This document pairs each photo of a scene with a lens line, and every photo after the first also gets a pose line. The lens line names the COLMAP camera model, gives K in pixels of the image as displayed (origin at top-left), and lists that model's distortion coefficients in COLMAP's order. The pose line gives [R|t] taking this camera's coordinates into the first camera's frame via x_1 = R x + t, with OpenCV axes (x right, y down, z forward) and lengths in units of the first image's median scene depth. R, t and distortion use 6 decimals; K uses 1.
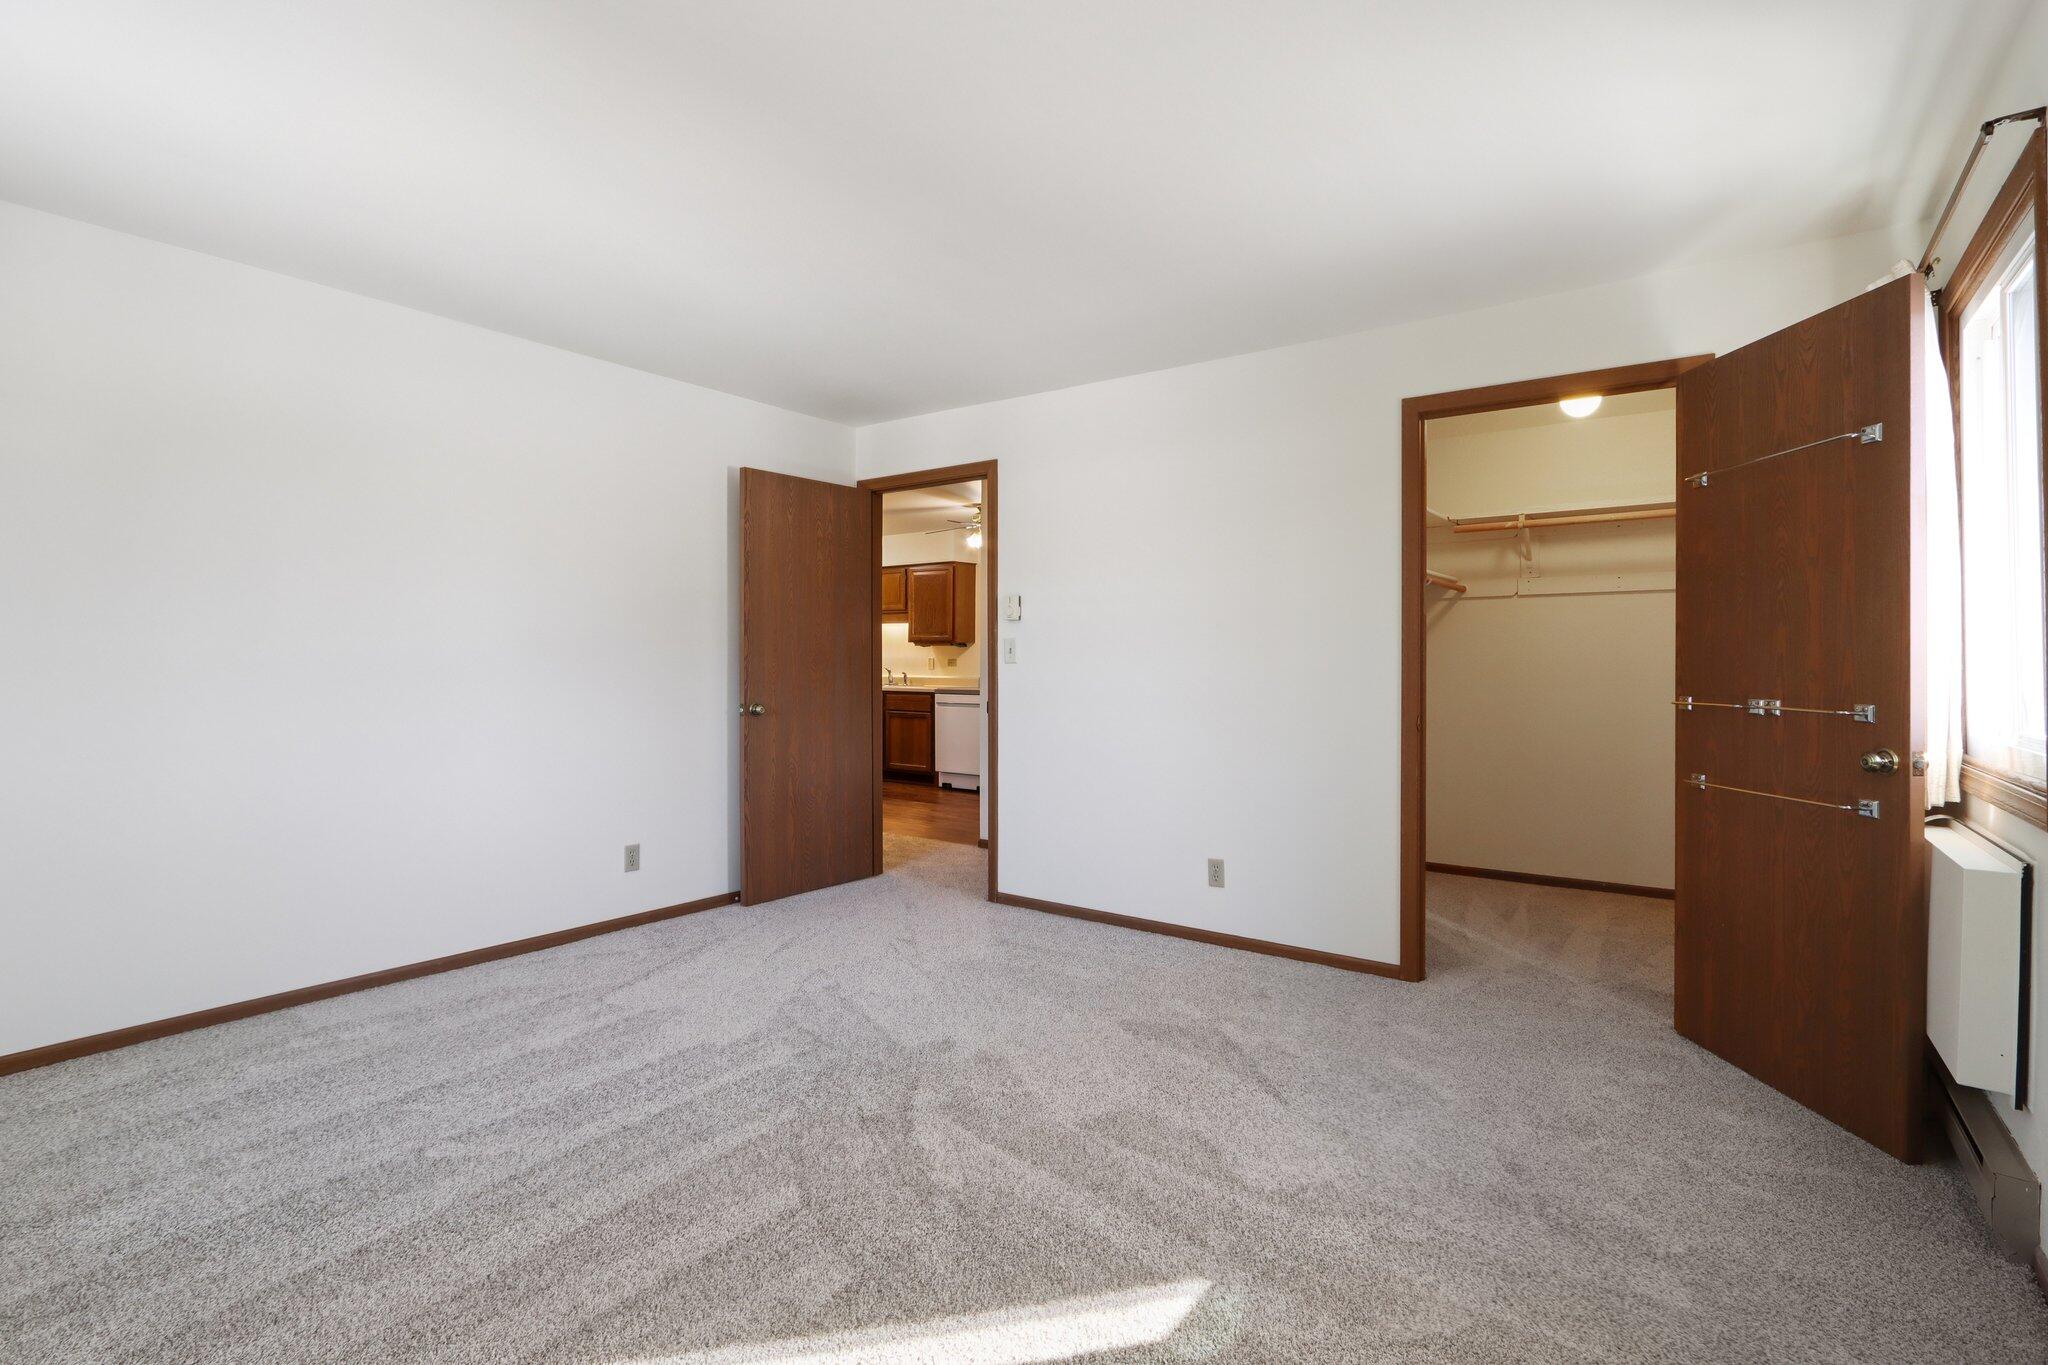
lens RADIAL K [[955.0, 0, 1017.2], [0, 955.0, 662.1], [0, 0, 1]] dist [-0.020819, 0.002766]
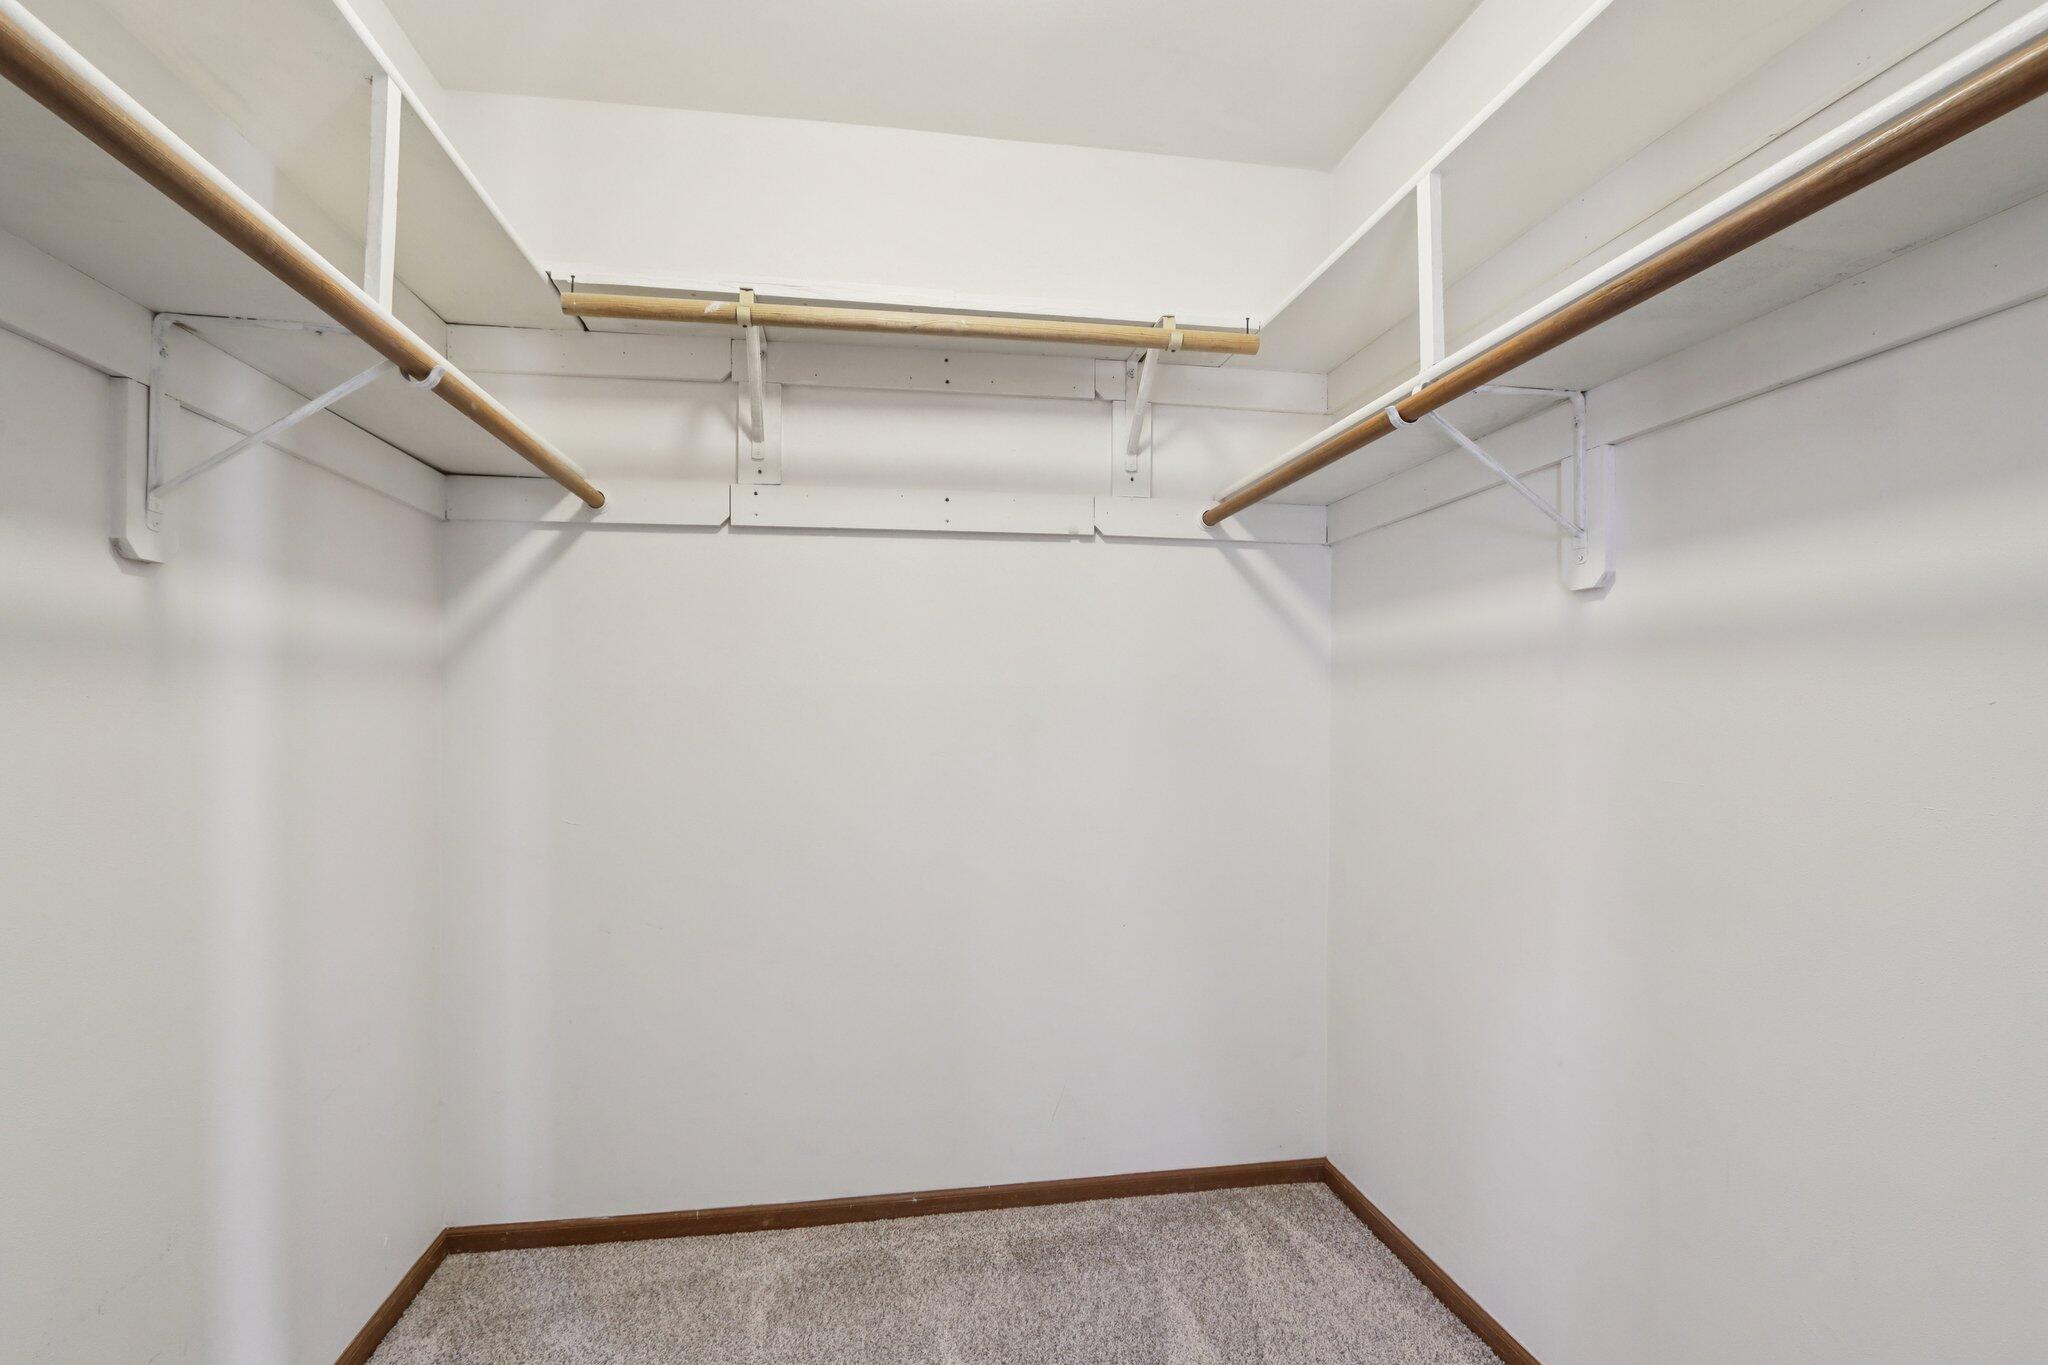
lens RADIAL K [[955.0, 0, 1023.5], [0, 955.0, 684.1], [0, 0, 1]] dist [-0.020819, 0.002766]
pose [[0.690768, 0.005596, 0.723054, 0.320692], [0.009249, 0.999820, -0.016574, 0.005614], [-0.723017, 0.018136, 0.690592, 0.632201]]
